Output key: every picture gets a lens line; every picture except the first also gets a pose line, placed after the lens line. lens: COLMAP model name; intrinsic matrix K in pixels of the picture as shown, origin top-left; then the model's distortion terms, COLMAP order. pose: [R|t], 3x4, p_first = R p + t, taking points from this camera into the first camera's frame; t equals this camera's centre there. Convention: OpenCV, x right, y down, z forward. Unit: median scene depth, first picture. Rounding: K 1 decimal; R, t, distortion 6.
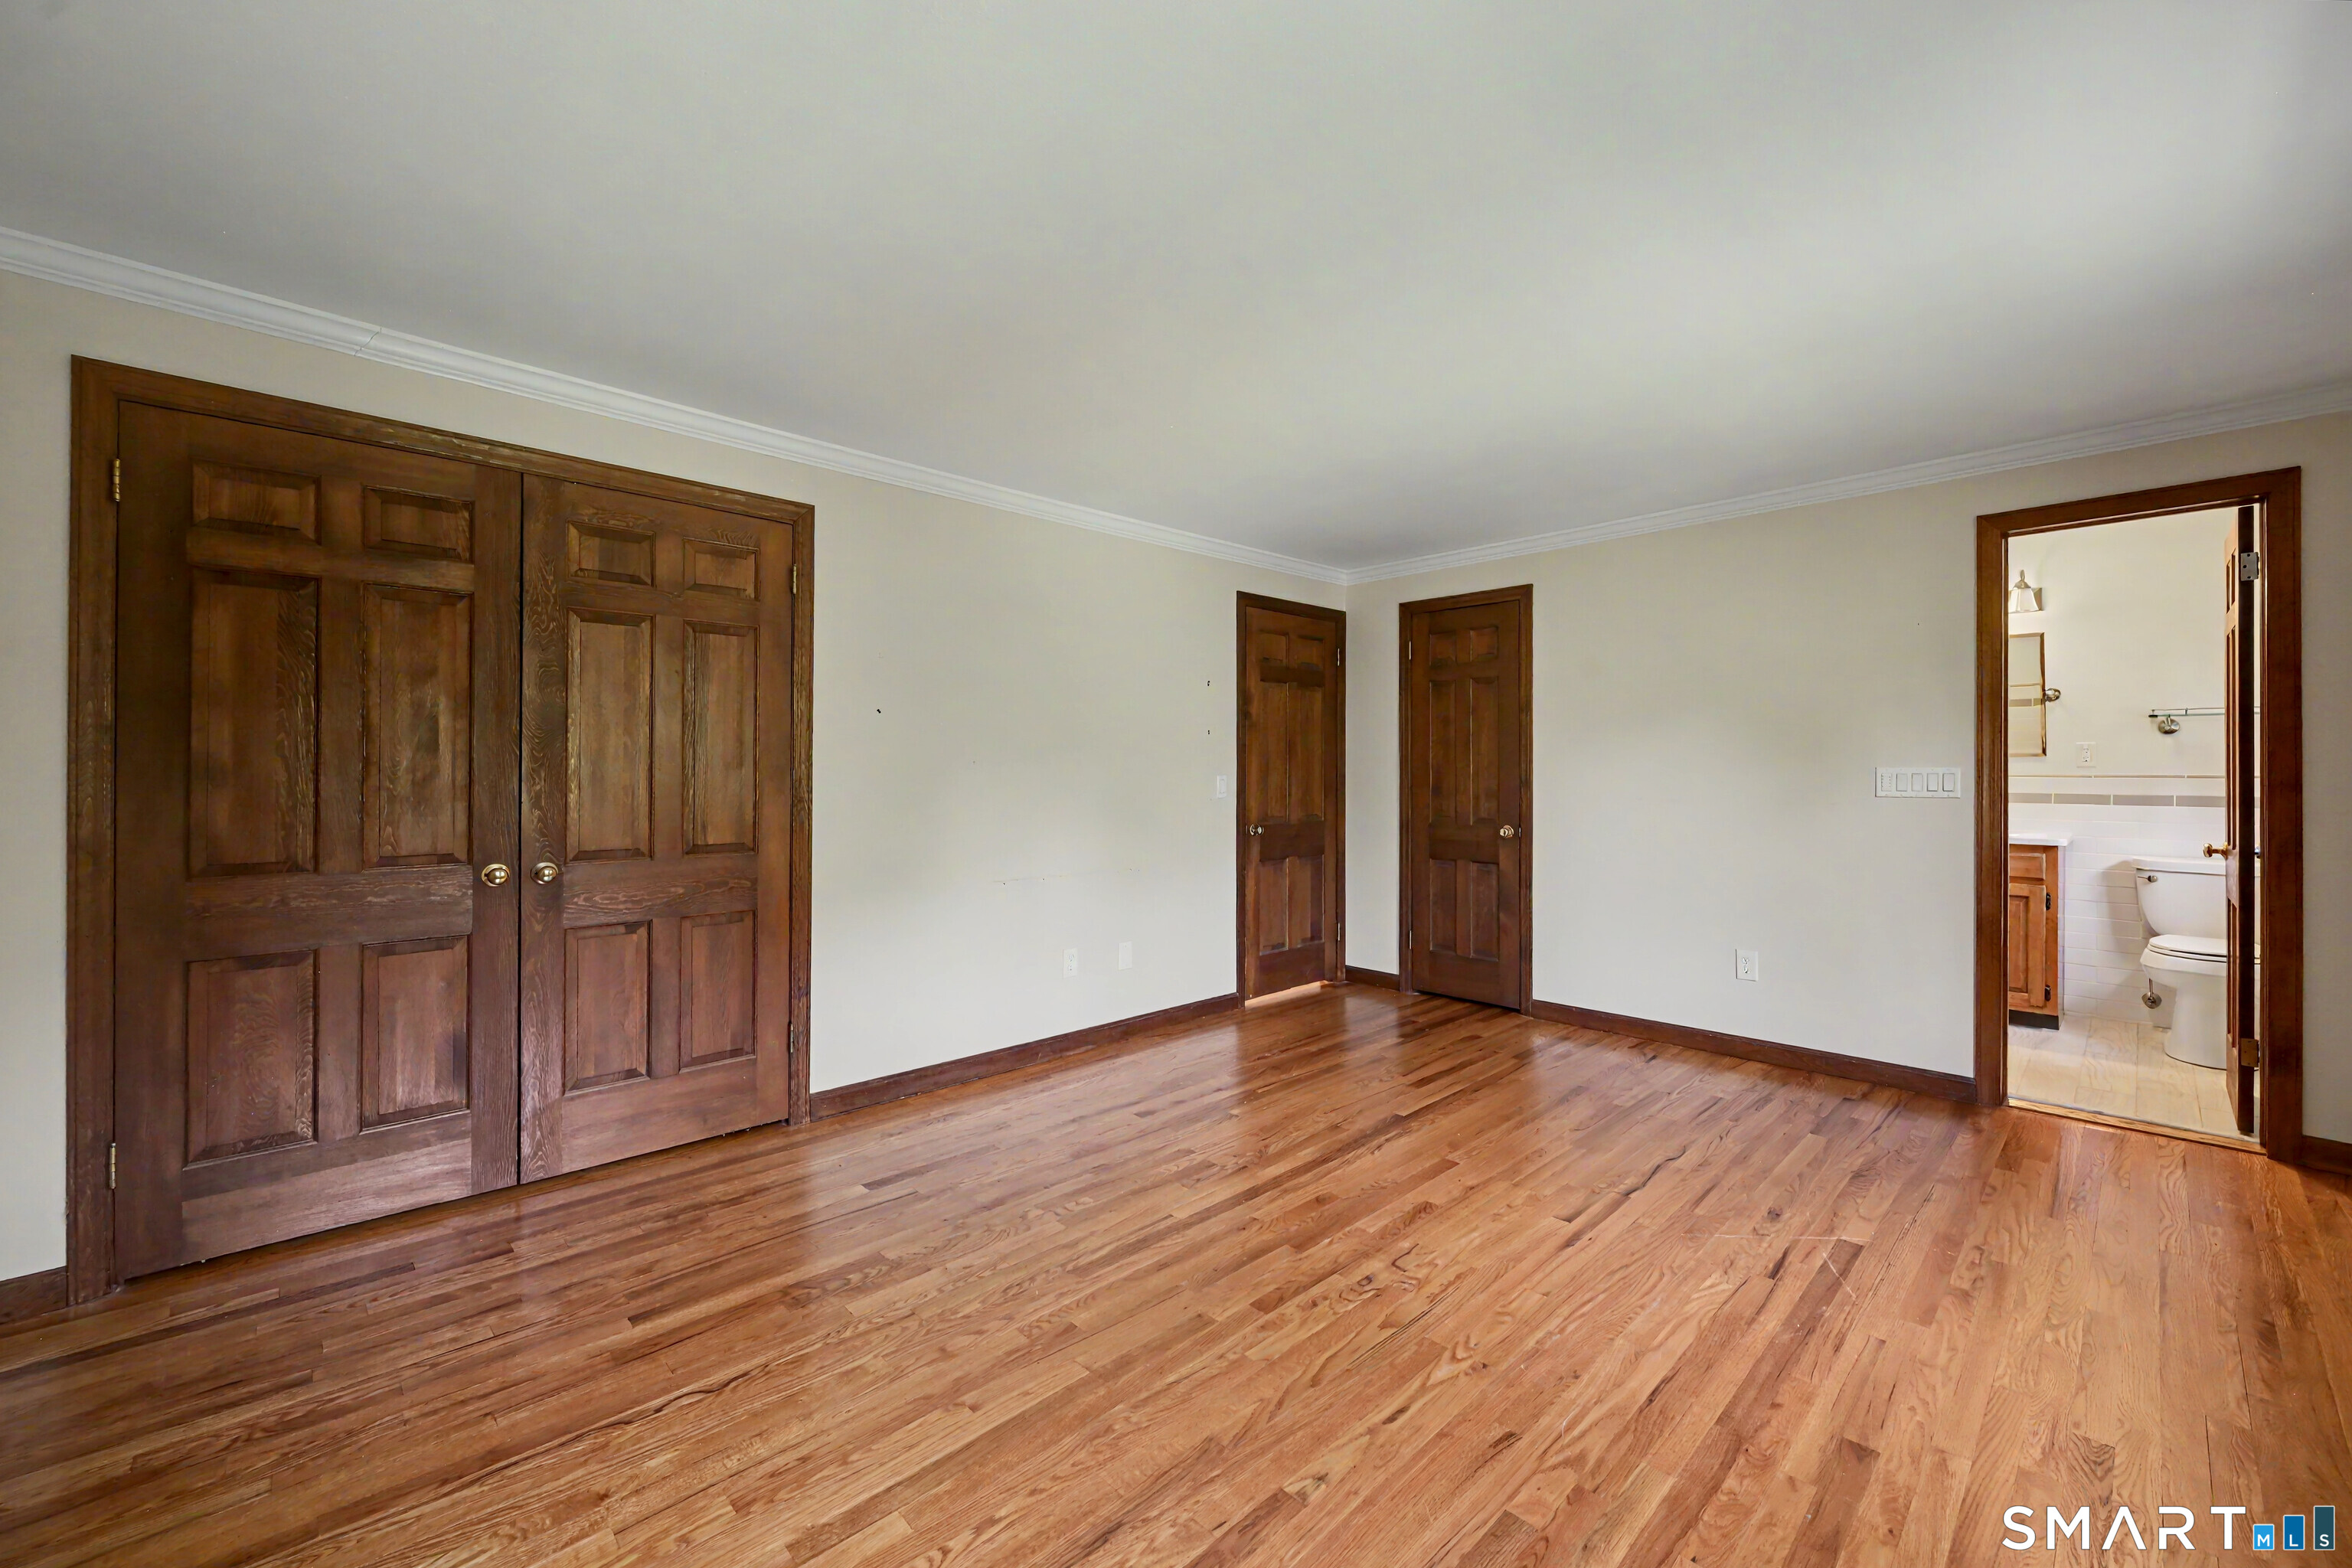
lens RADIAL K [[919.7, 0, 1171.5], [0, 919.7, 746.2], [0, 0, 1]] dist [-0.001134, -0.000225]
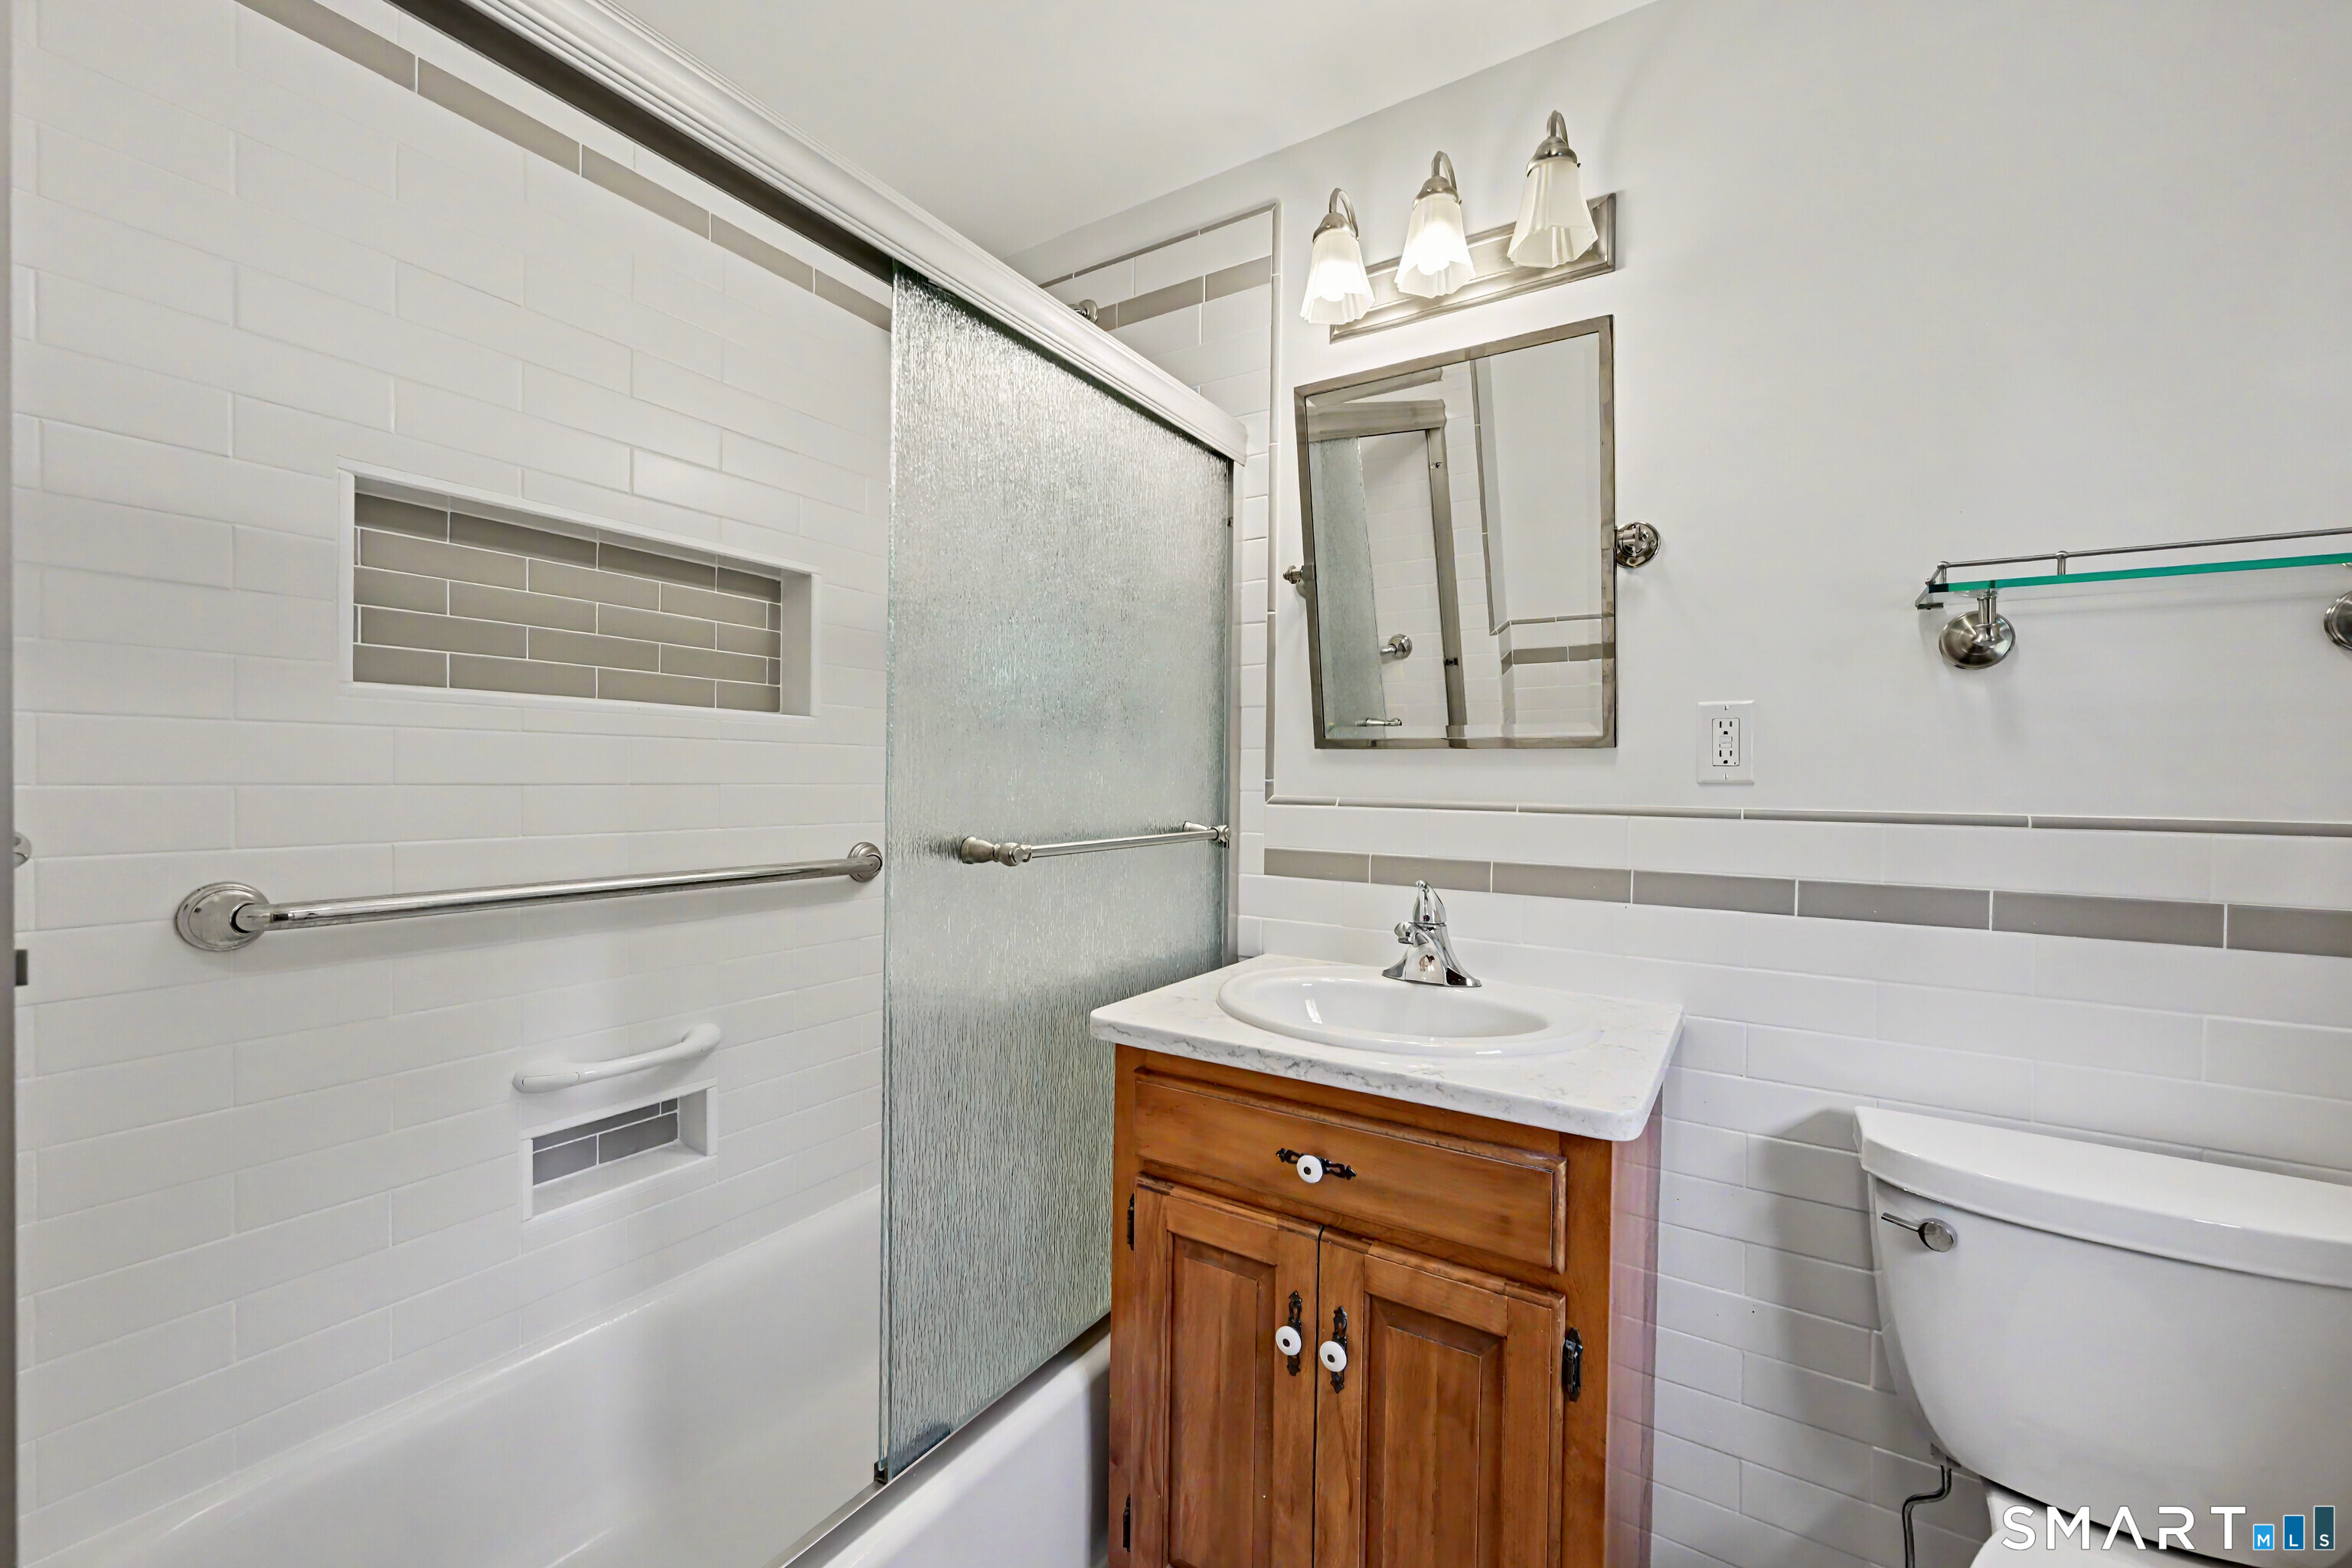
lens RADIAL K [[919.7, 0, 1175.3], [0, 919.7, 785.6], [0, 0, 1]] dist [-0.001134, -0.000225]
pose [[0.972330, 0.003093, 0.233591, 1.030019], [-0.008019, 0.999765, 0.020139, 0.025630], [-0.233474, -0.021455, 0.972126, 1.028698]]
